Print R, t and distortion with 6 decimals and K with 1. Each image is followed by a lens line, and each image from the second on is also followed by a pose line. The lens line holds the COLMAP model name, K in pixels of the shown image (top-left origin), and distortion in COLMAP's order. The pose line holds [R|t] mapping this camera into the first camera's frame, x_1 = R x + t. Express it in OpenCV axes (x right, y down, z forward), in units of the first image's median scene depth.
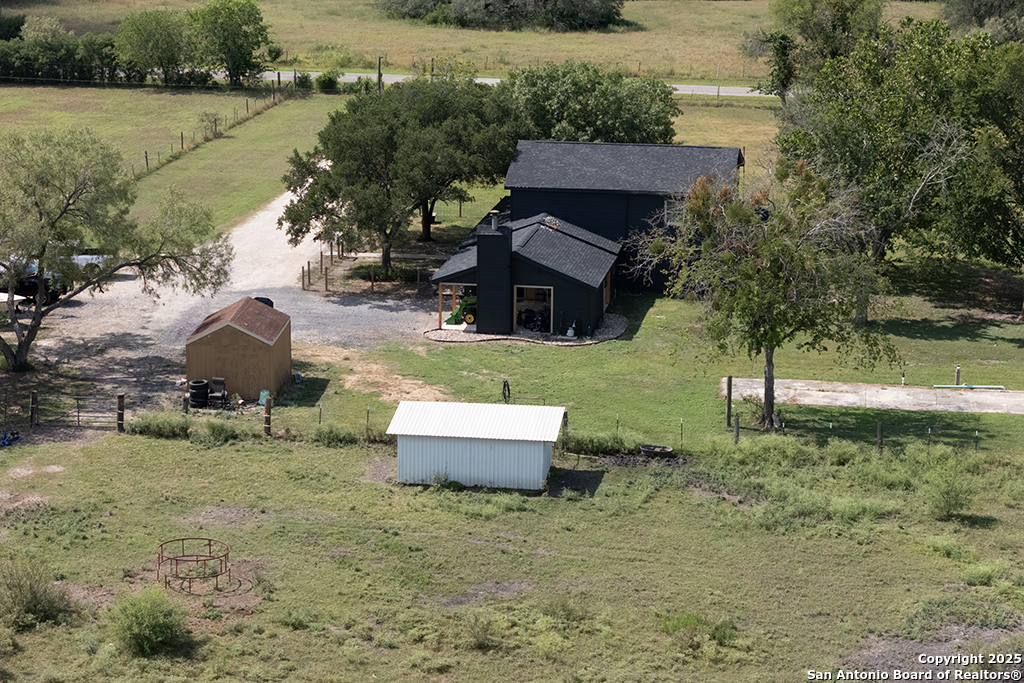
lens RADIAL K [[2279.9, 0, 512.0], [0, 2279.9, 341.5], [0, 0, 1]] dist [-0.161642, -0.124687]
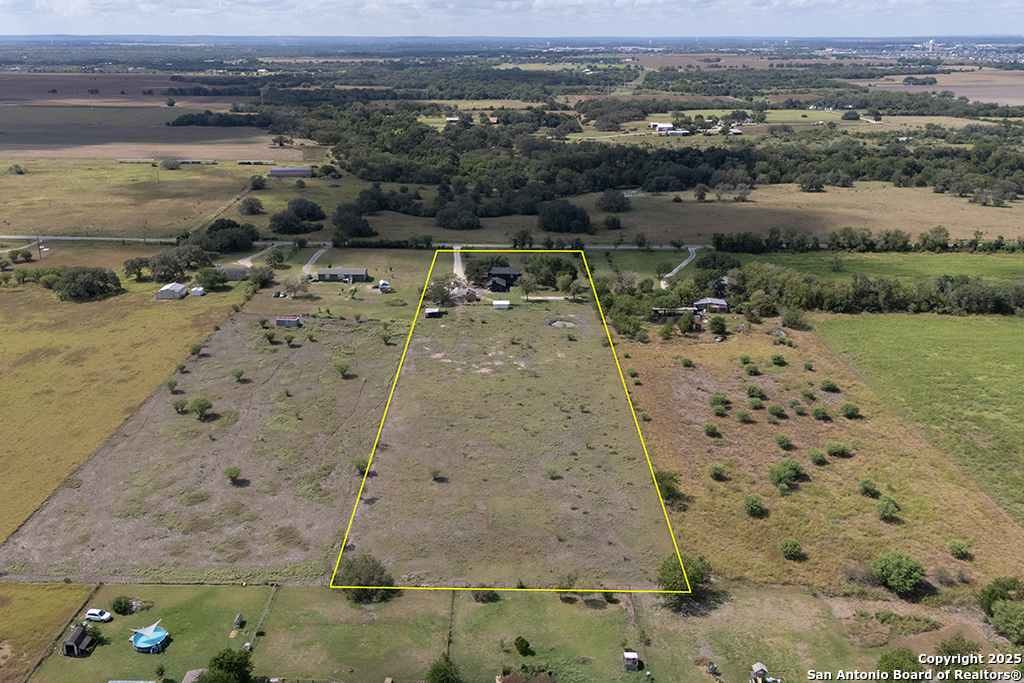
lens RADIAL K [[799.0, 0, 512.0], [0, 799.0, 341.5], [0, 0, 1]] dist [0.065819, -0.072099]
pose [[0.985212, -0.049519, 0.164029, -0.479604], [0.033598, 0.994575, 0.098449, -0.120893], [-0.168014, -0.091482, 0.981531, -2.168197]]
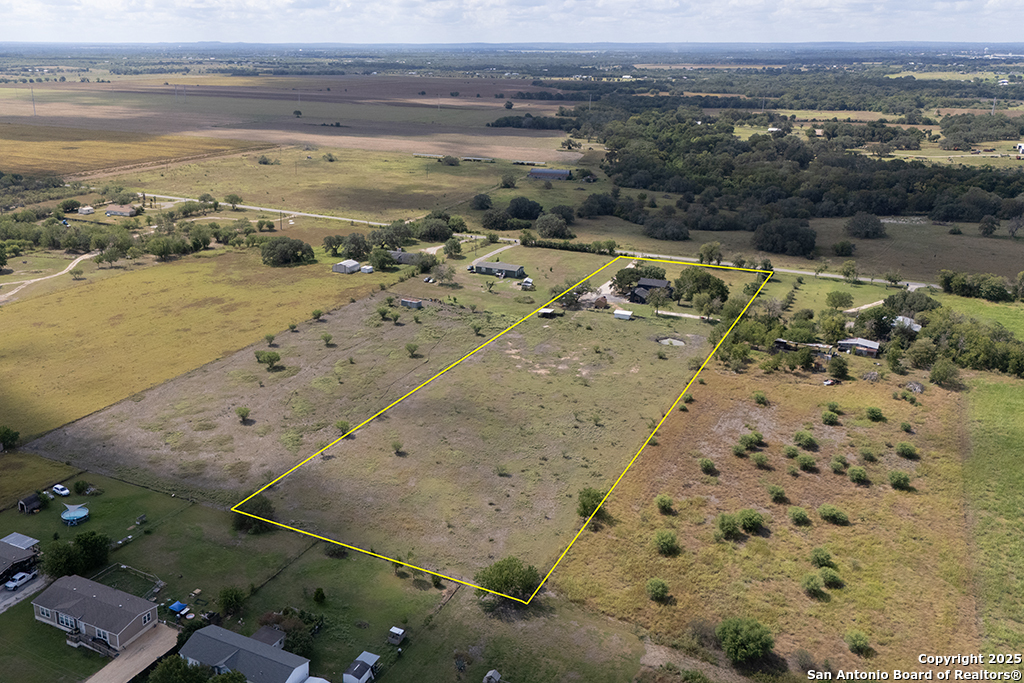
lens RADIAL K [[842.8, 0, 521.0], [0, 842.8, 340.4], [0, 0, 1]] dist [0.057354, -0.099437]
pose [[0.966276, 0.096096, -0.238907, 0.377281], [-0.078082, 0.993421, 0.083778, -0.099134], [0.245385, -0.062298, 0.967422, -2.260267]]
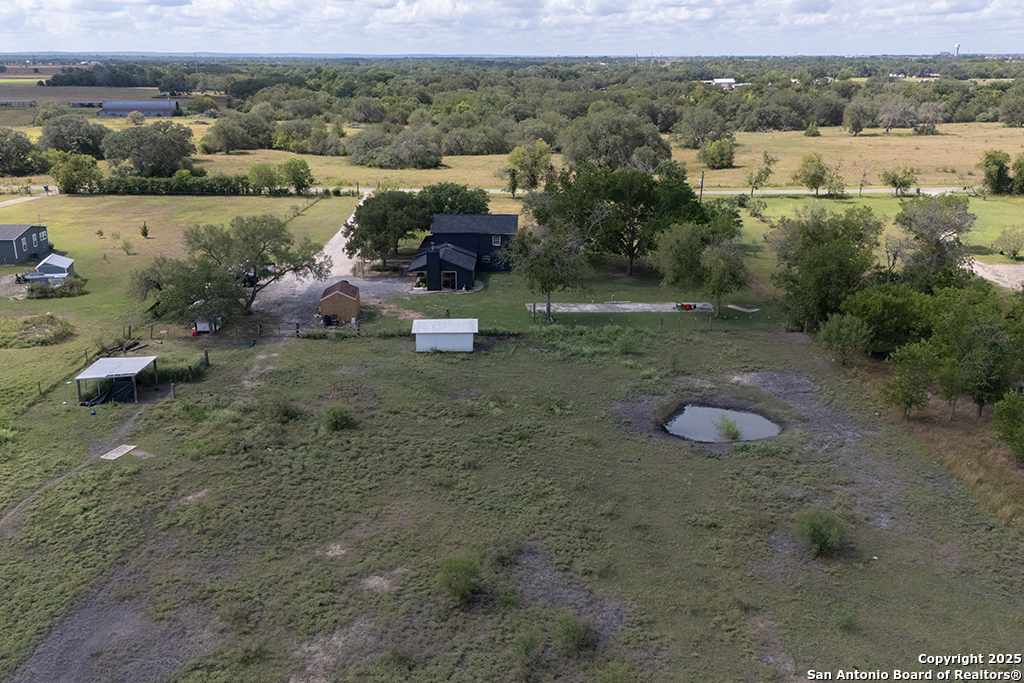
lens RADIAL K [[842.8, 0, 521.0], [0, 842.8, 340.4], [0, 0, 1]] dist [0.057354, -0.099437]
pose [[0.985083, -0.056287, 0.162612, -0.073714], [0.045273, 0.996472, 0.070663, -0.010590], [-0.166016, -0.062247, 0.984157, 0.039744]]
